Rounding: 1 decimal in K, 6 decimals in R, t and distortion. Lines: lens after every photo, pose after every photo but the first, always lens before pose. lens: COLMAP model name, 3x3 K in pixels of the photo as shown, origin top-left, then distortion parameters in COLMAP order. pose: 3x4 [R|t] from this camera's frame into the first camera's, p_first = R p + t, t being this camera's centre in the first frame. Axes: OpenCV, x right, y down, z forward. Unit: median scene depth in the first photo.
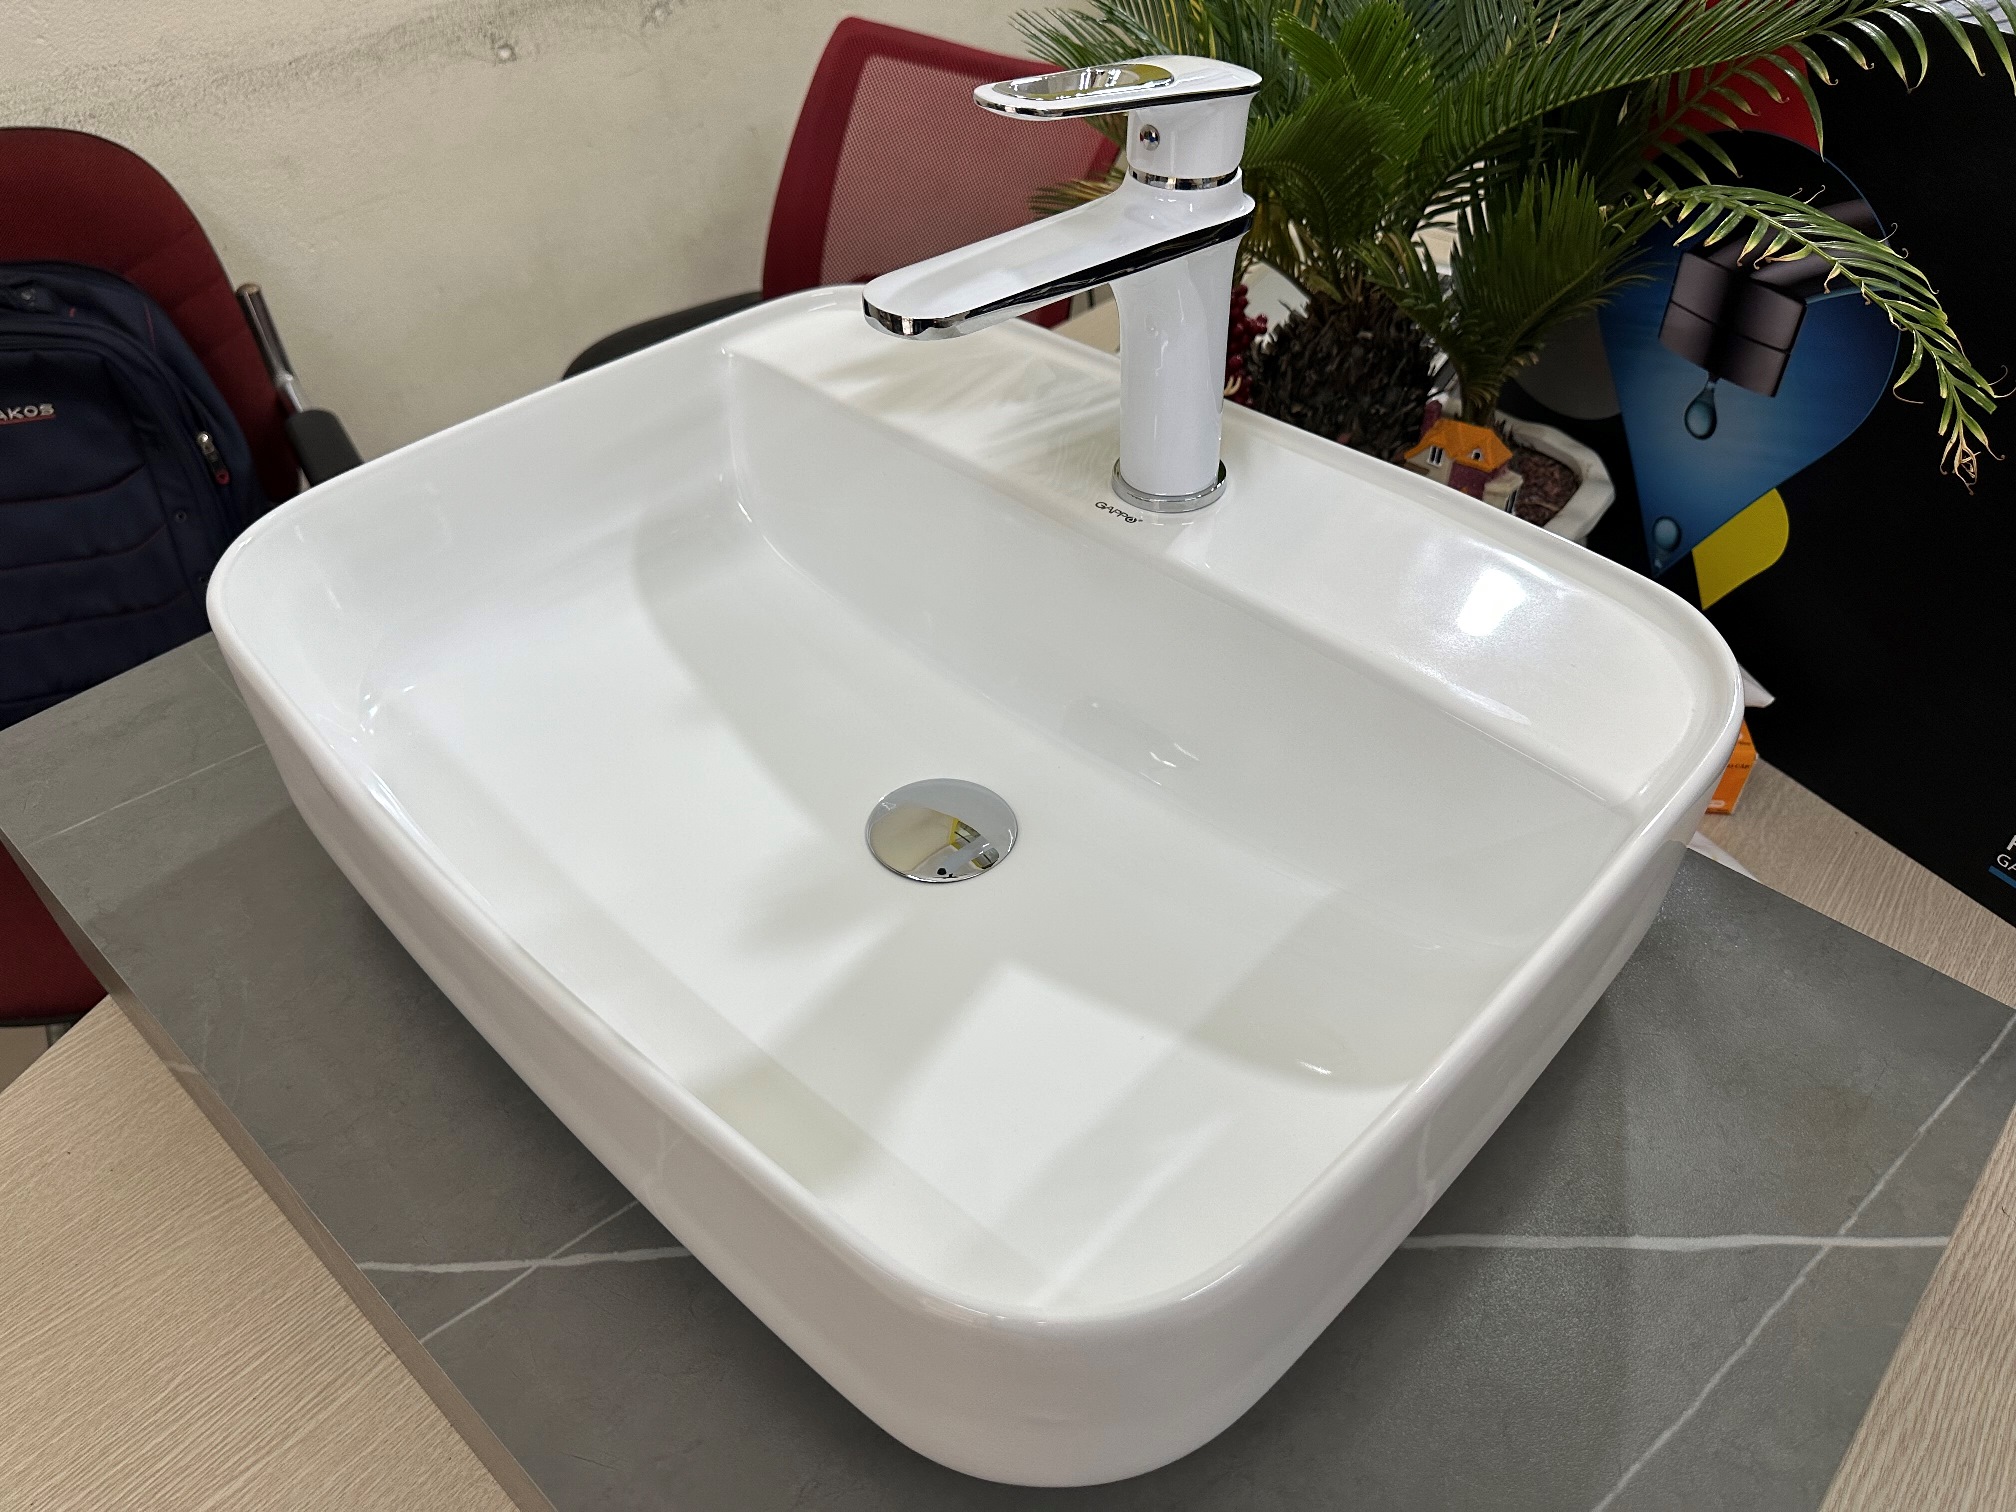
lens RADIAL K [[1474.3, 0, 1045.8], [0, 1474.3, 780.5], [0, 0, 1]] dist [-0.003750, -0.009698]
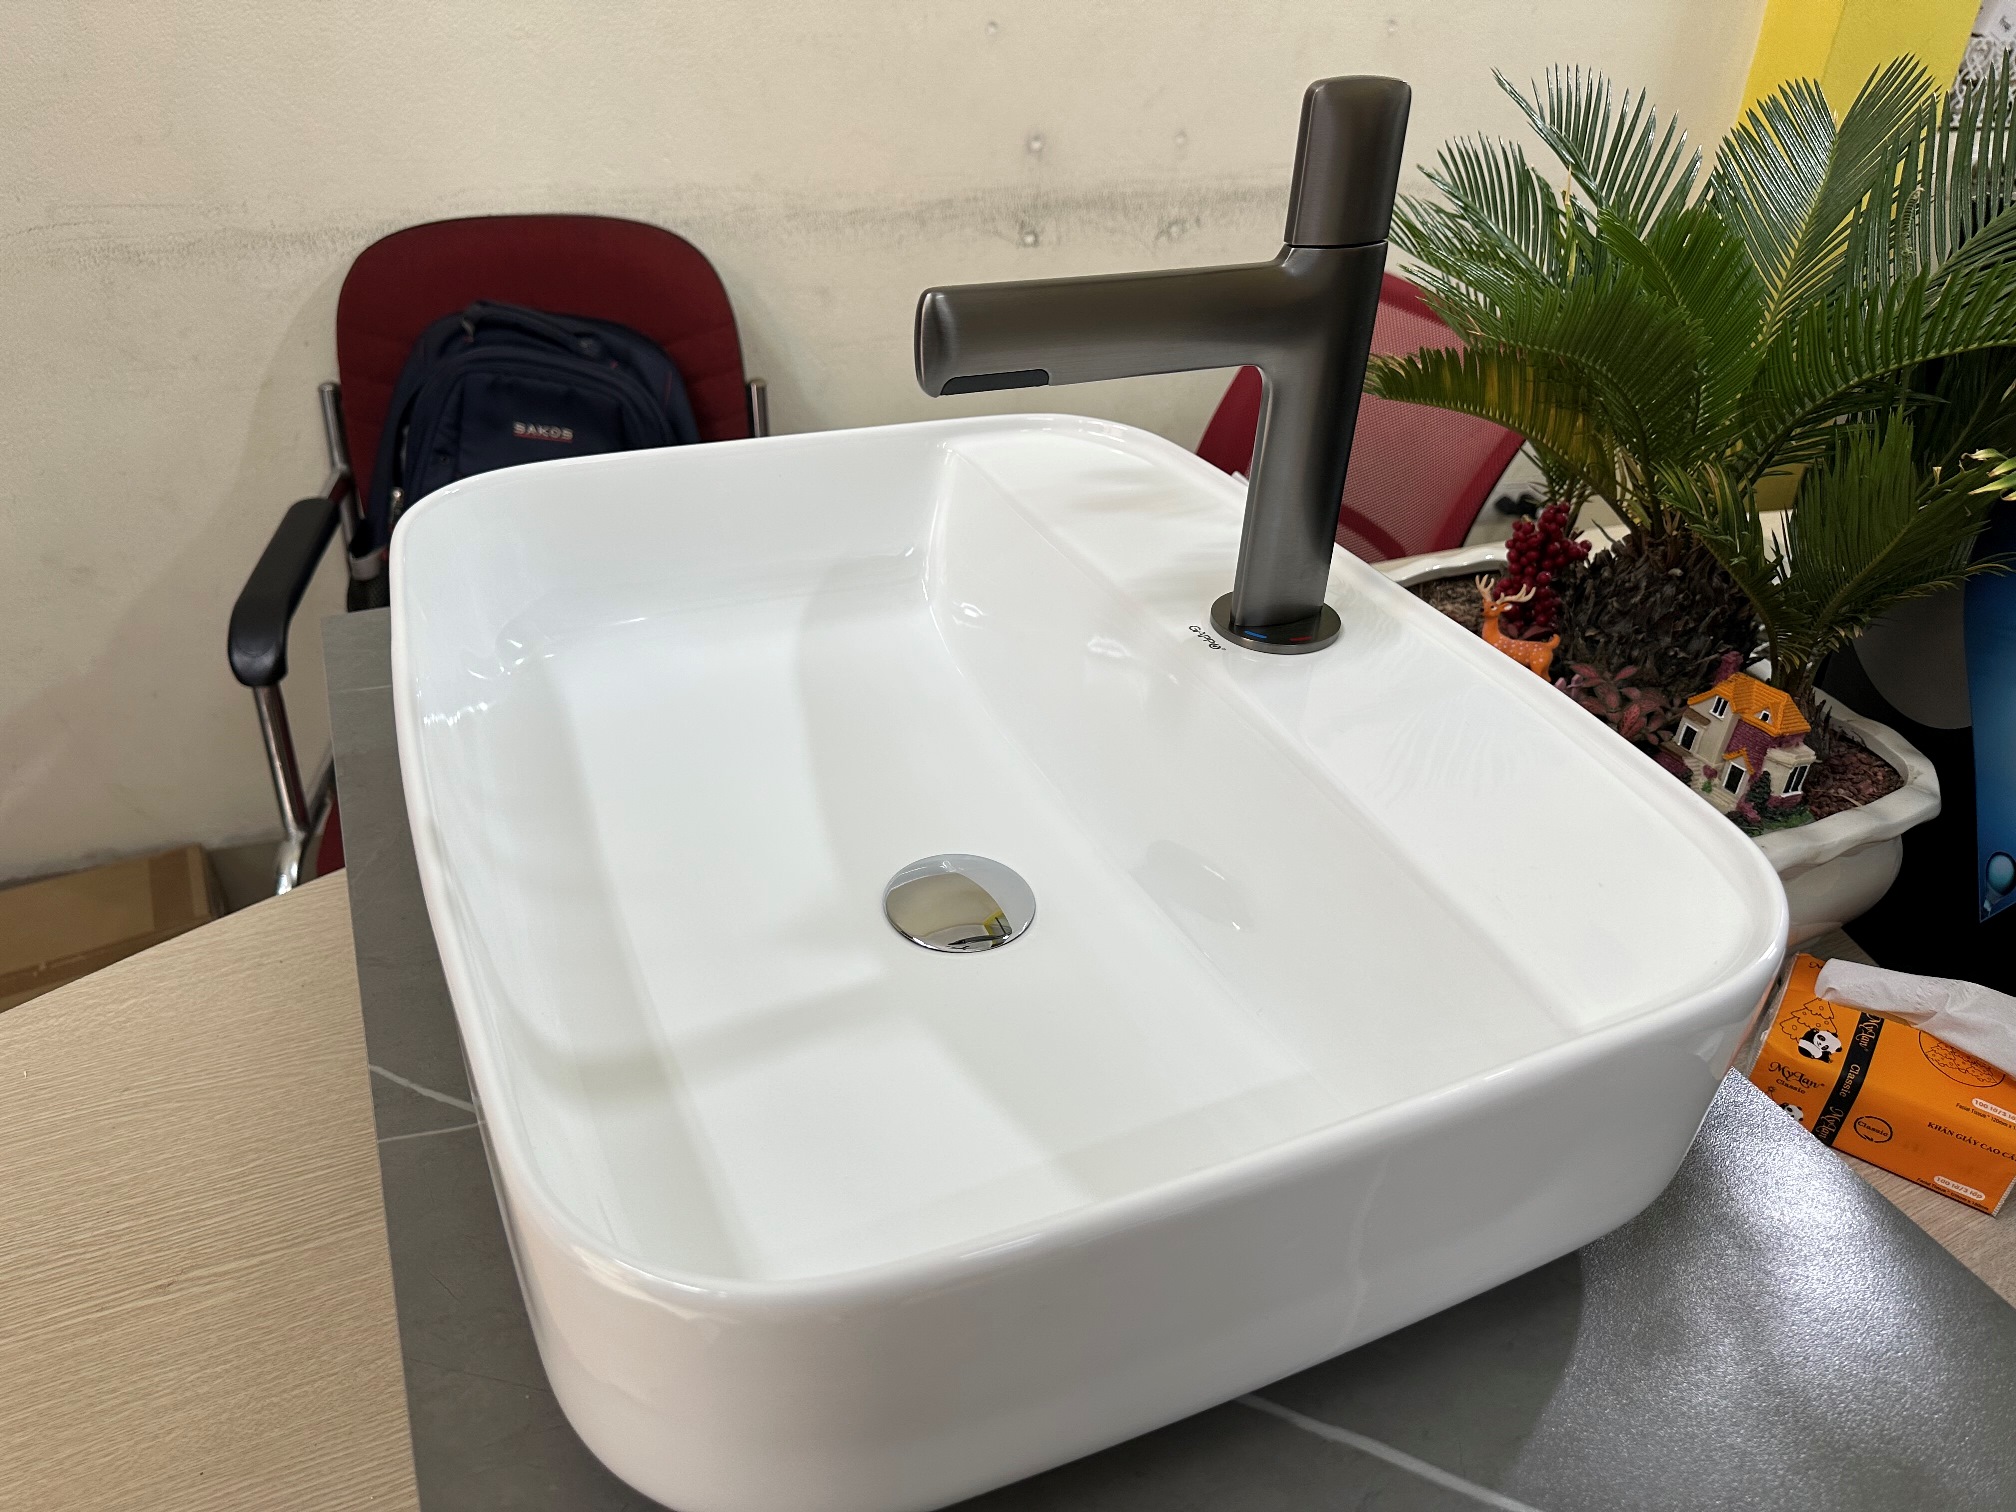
lens RADIAL K [[1474.3, 0, 1011.3], [0, 1474.3, 764.4], [0, 0, 1]] dist [-0.003750, -0.009698]
pose [[0.917515, 0.257319, -0.303236, 0.138334], [-0.304622, 0.944897, -0.119892, 0.057020], [0.255677, 0.202375, 0.945343, 0.017752]]
